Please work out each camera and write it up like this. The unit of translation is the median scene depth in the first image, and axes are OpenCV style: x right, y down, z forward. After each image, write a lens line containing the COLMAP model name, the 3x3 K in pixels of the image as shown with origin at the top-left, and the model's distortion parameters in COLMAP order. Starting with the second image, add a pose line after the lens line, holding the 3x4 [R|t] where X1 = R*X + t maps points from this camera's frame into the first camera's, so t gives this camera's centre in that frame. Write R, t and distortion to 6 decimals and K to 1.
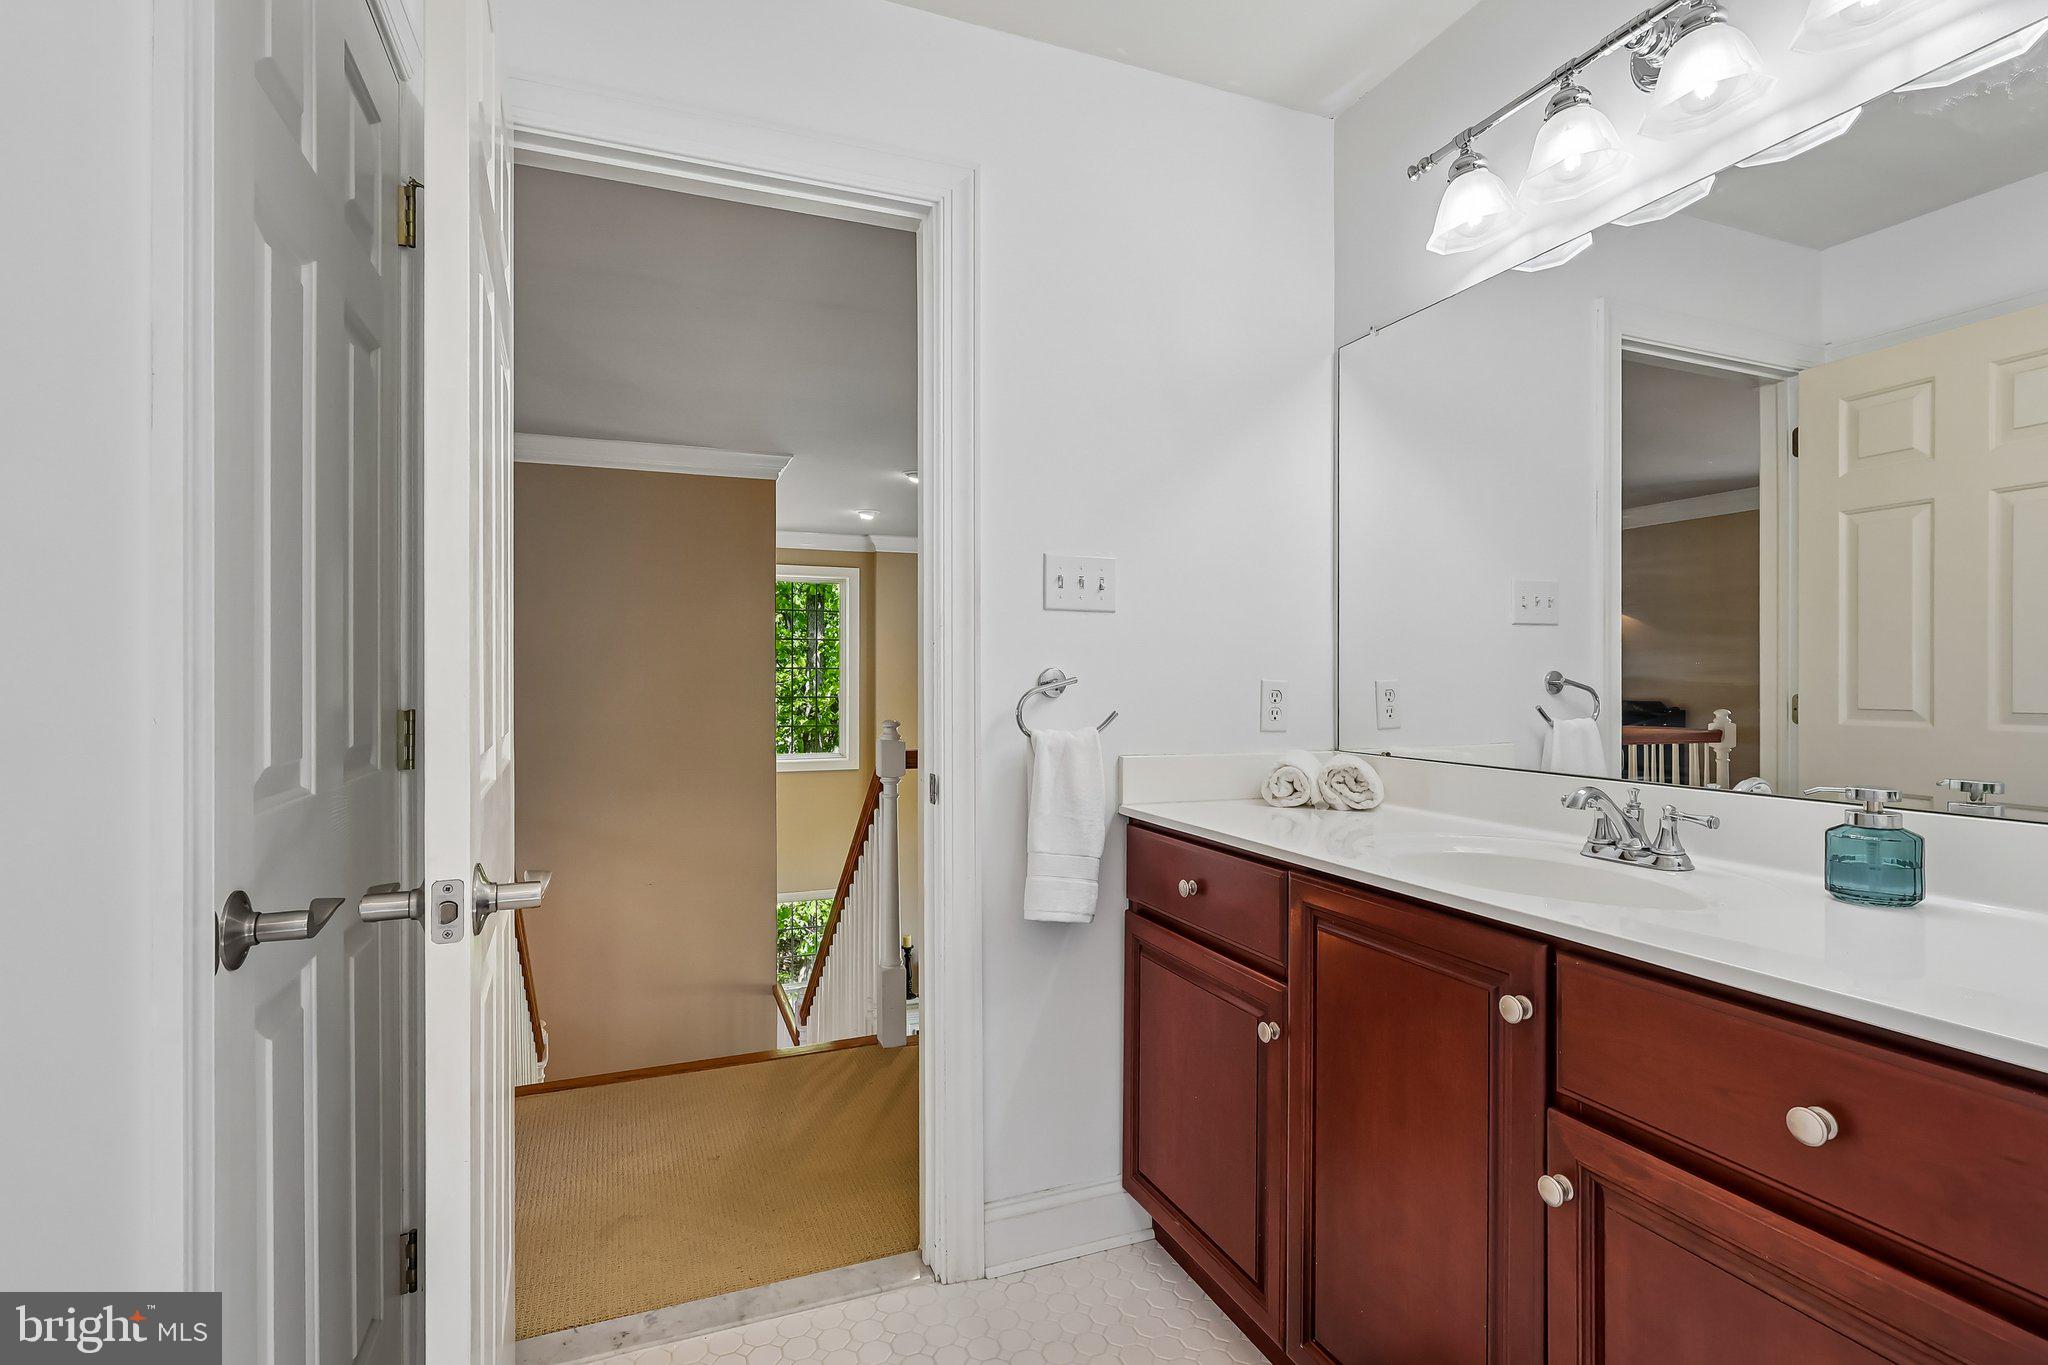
lens RADIAL K [[965.0, 0, 1024.0], [0, 965.0, 682.5], [0, 0, 1]] dist [-0.001224, -0.000490]
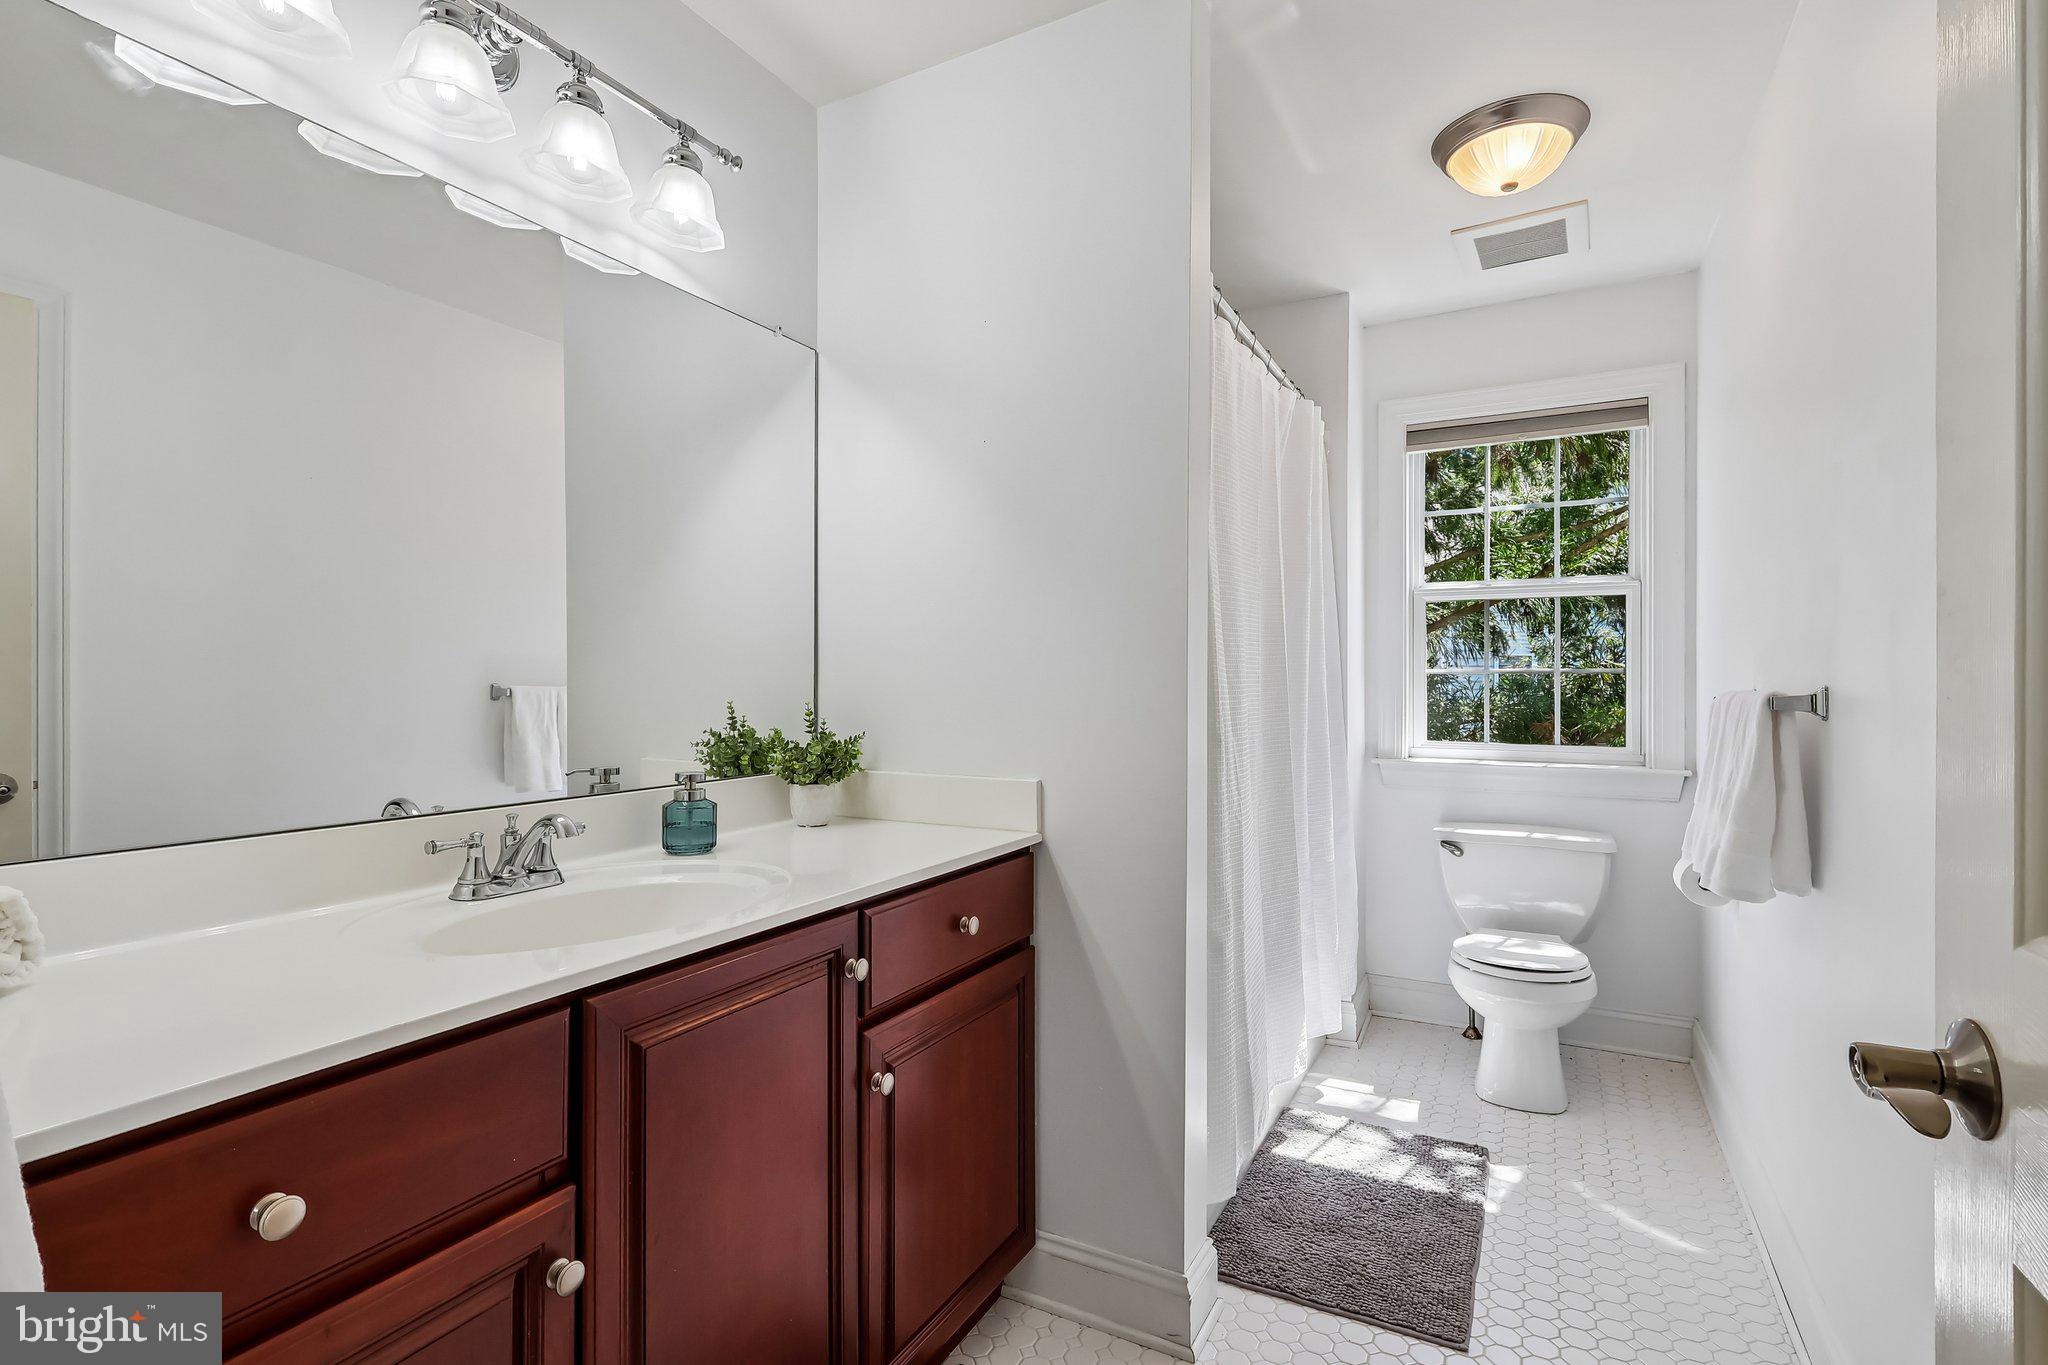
lens RADIAL K [[965.0, 0, 1024.0], [0, 965.0, 682.5], [0, 0, 1]] dist [-0.001224, -0.000490]
pose [[-0.631468, -0.002697, 0.775398, -0.472360], [-0.001587, 0.999996, 0.002185, -0.025106], [-0.775401, 0.000149, -0.631470, 1.306033]]
